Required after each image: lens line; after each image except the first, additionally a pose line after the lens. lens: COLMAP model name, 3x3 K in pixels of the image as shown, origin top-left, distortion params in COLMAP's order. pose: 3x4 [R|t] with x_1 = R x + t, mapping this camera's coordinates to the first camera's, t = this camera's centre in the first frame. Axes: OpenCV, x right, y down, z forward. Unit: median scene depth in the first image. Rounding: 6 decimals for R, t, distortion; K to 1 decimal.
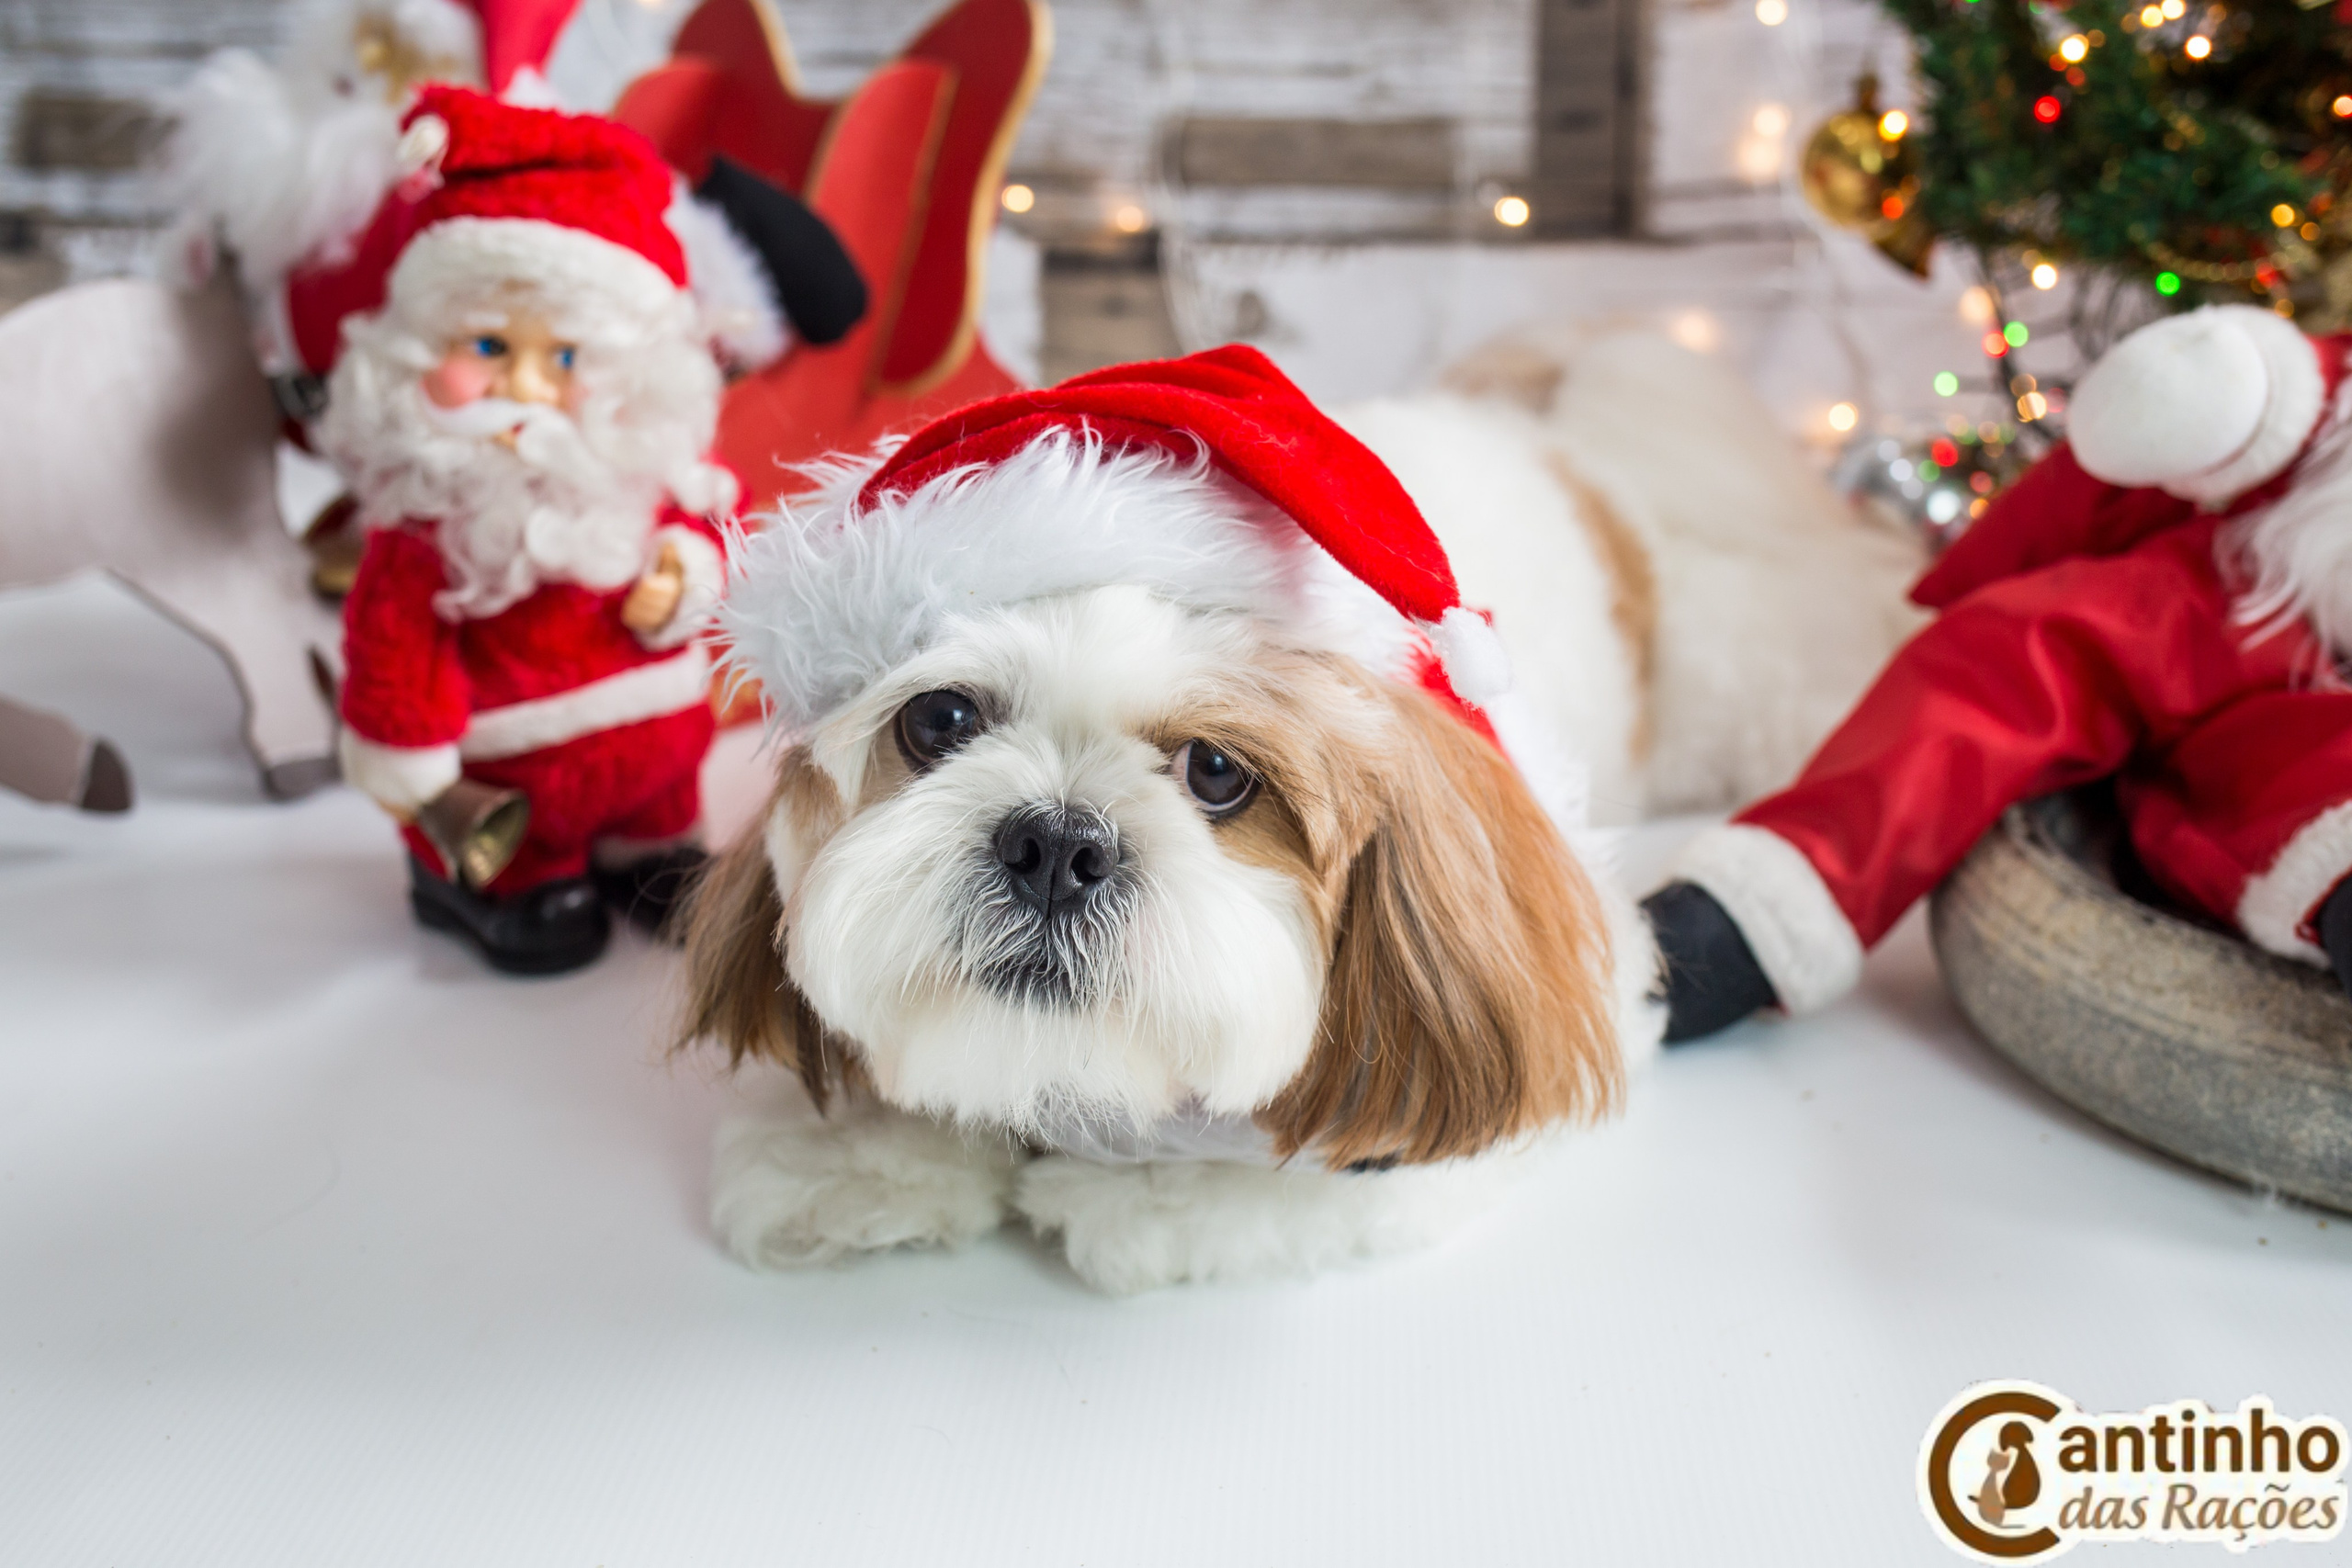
lens RADIAL K [[2529.8, 0, 1178.5], [0, 2529.8, 797.6], [0, 0, 1]] dist [-0.066269, 0.039345]
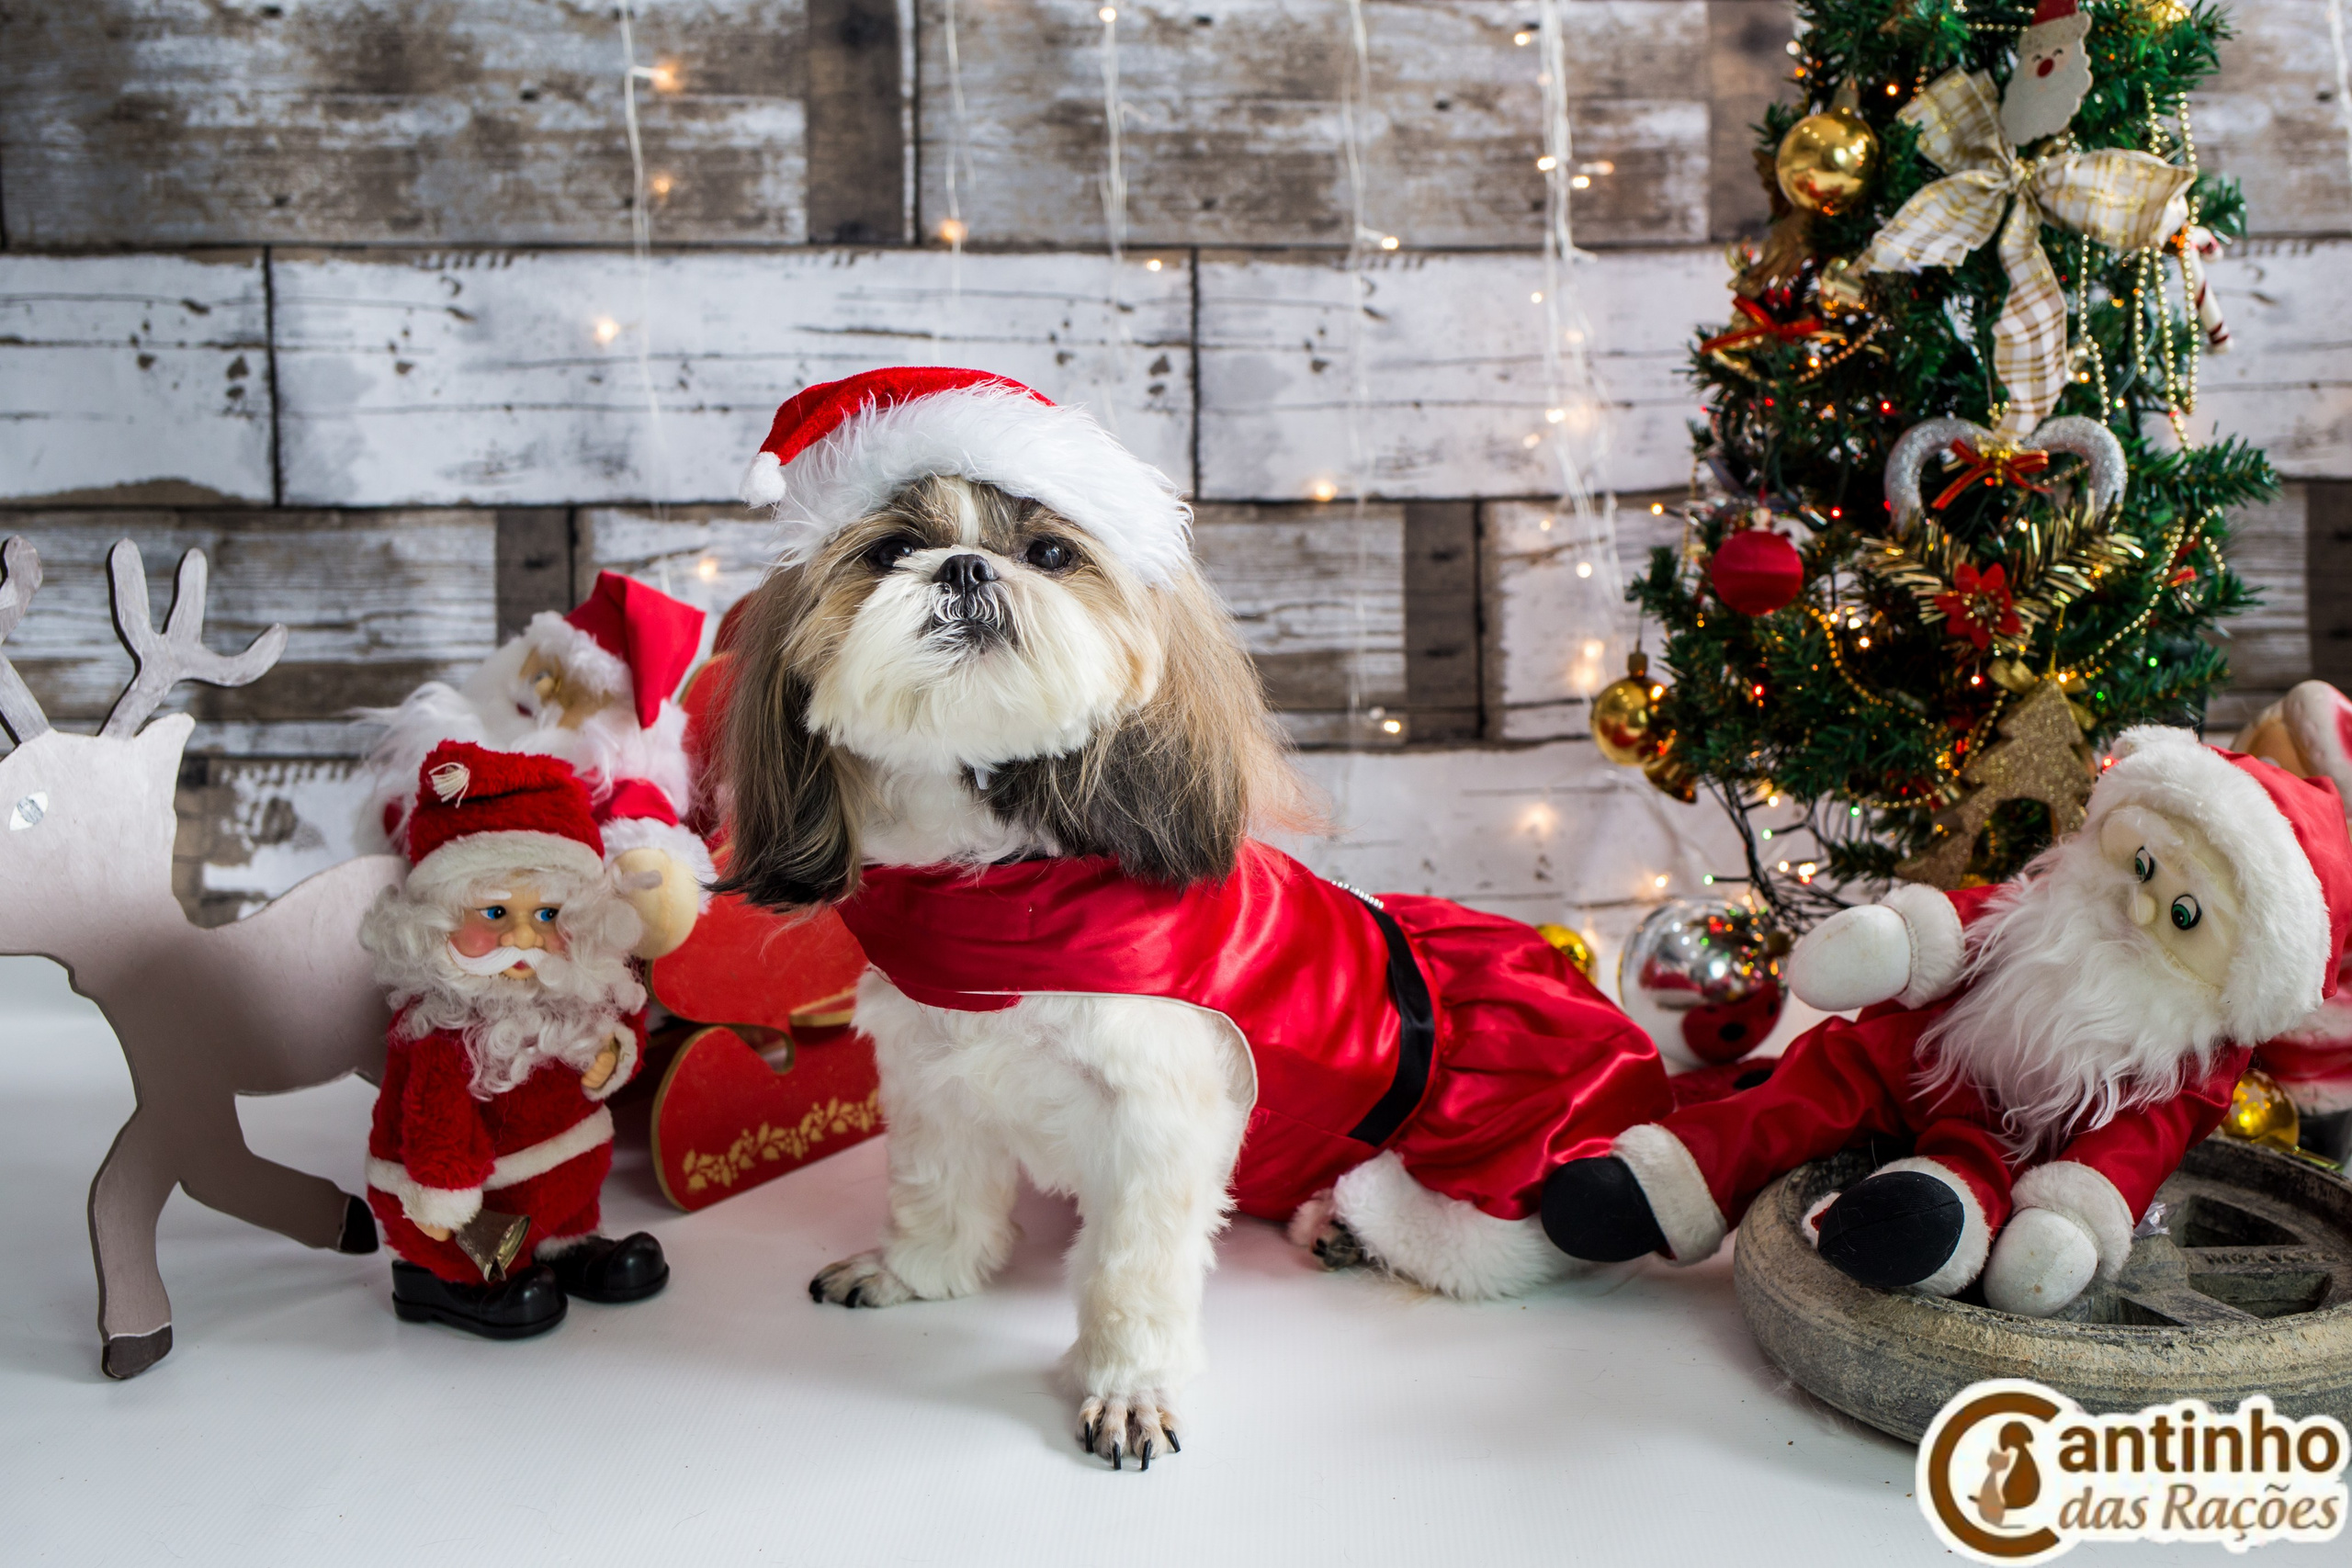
lens RADIAL K [[2468.9, 0, 1172.9], [0, 2468.9, 783.2], [0, 0, 1]] dist [-0.065547, 0.030169]
pose [[0.999434, -0.028693, 0.017567, 0.000649], [0.031094, 0.987163, -0.156657, -0.029835], [-0.012847, 0.157115, 0.987497, -0.435434]]
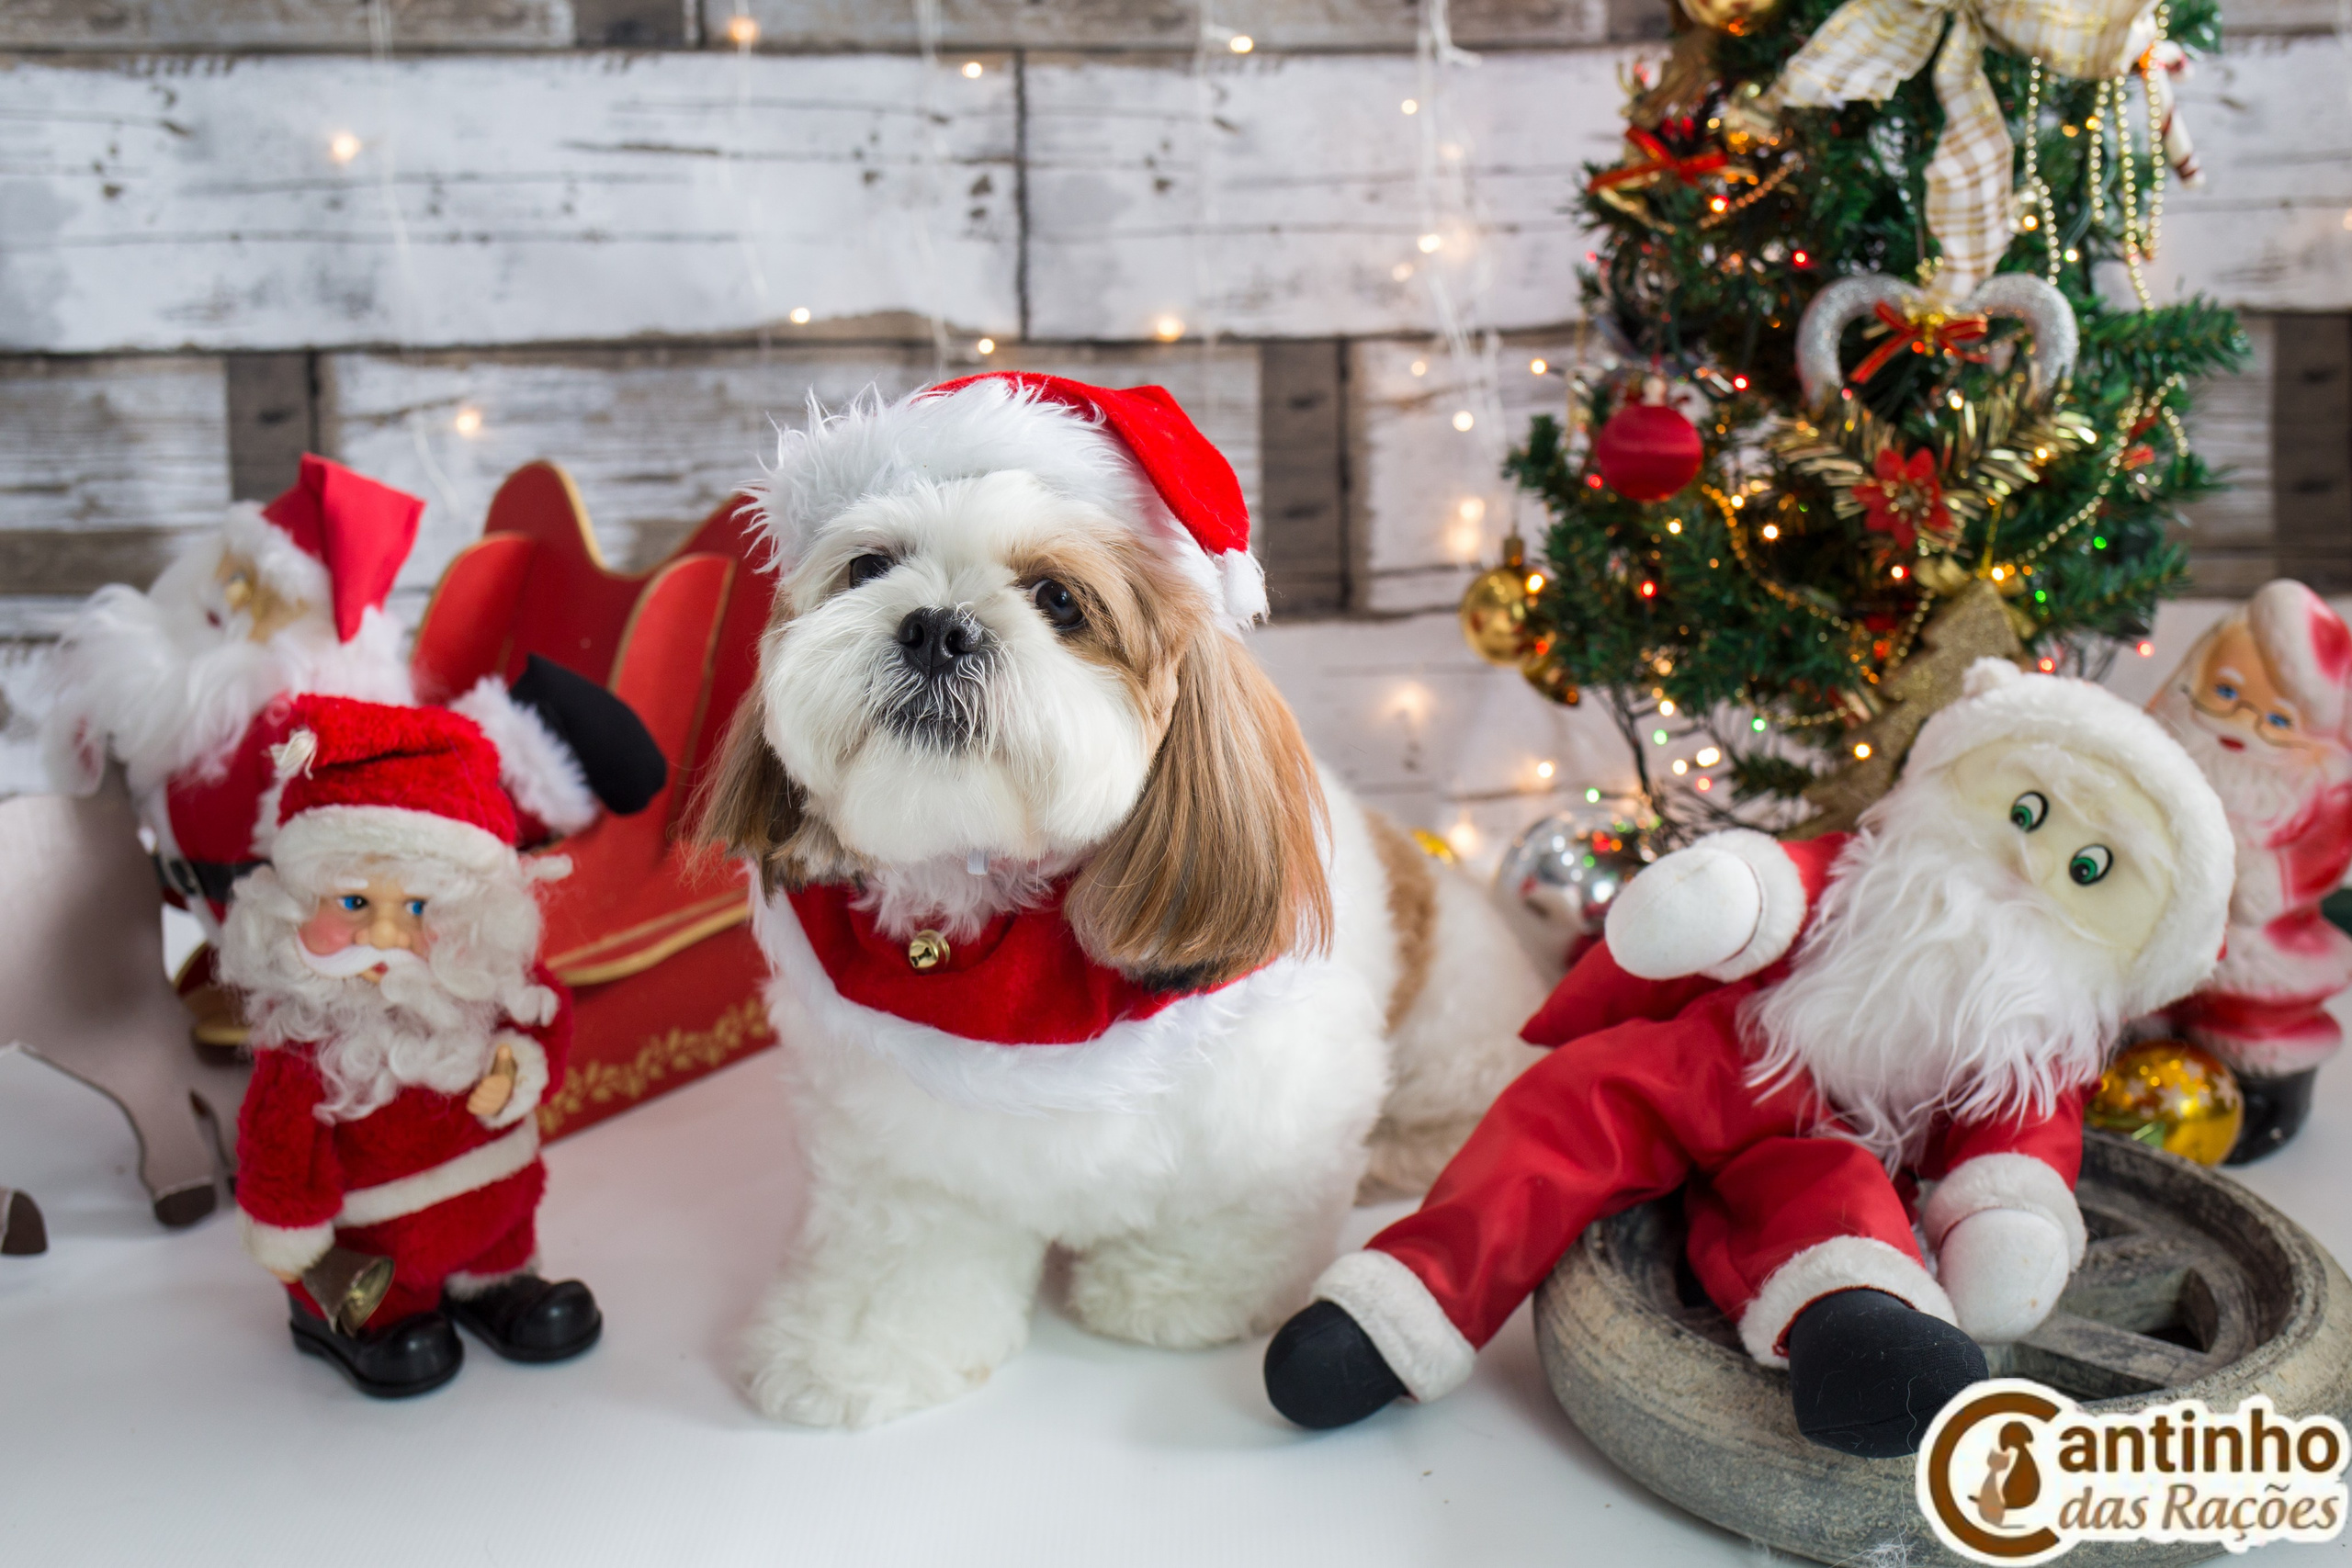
lens RADIAL K [[2606.5, 0, 1110.5], [0, 2606.5, 790.3], [0, 0, 1]] dist [-0.046670, -0.010313]
pose [[0.998701, -0.036397, 0.035662, 0.056920], [0.038962, 0.996489, -0.074100, -0.128381], [-0.032839, 0.075393, 0.996613, -0.302048]]
